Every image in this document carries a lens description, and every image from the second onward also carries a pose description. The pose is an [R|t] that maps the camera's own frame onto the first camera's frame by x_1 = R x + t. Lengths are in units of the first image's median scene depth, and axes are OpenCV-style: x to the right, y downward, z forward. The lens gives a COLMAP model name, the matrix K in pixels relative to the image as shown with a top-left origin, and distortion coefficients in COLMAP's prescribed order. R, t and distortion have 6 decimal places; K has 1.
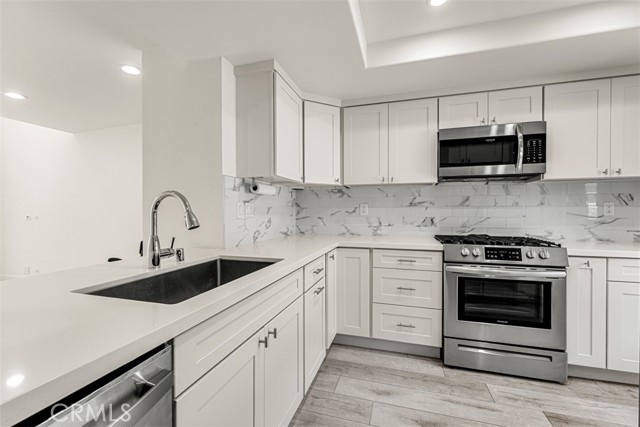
lens RADIAL K [[270.9, 0, 316.8], [0, 270.9, 214.7], [0, 0, 1]] dist [-0.002687, -0.000490]
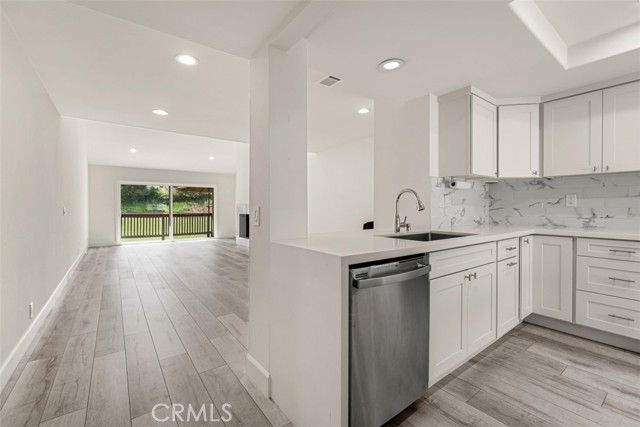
lens RADIAL K [[270.9, 0, 317.6], [0, 270.9, 208.6], [0, 0, 1]] dist [-0.002687, -0.000490]
pose [[0.805022, 0.006413, -0.593210, 0.021513], [-0.010015, 0.999946, -0.002780, 0.029448], [0.593160, 0.008179, 0.805043, -0.435863]]
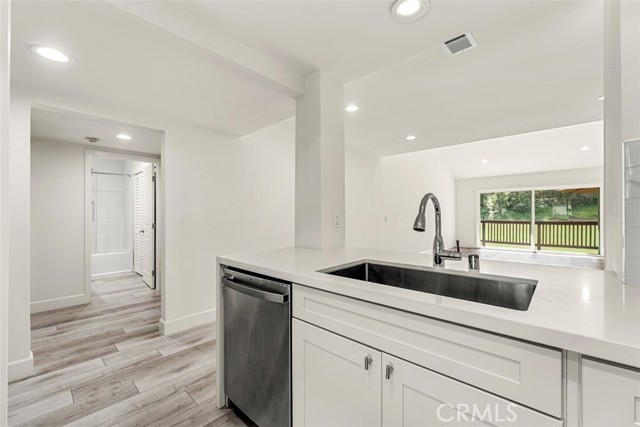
lens RADIAL K [[259.0, 0, 319.8], [0, 259.0, 216.3], [0, 0, 1]] dist [0.006285, -0.001295]
pose [[-0.422618, 0.014884, -0.906186, 0.301881], [-0.001860, 0.999849, 0.017289, -0.009897], [0.906306, 0.008992, -0.422526, 0.579125]]
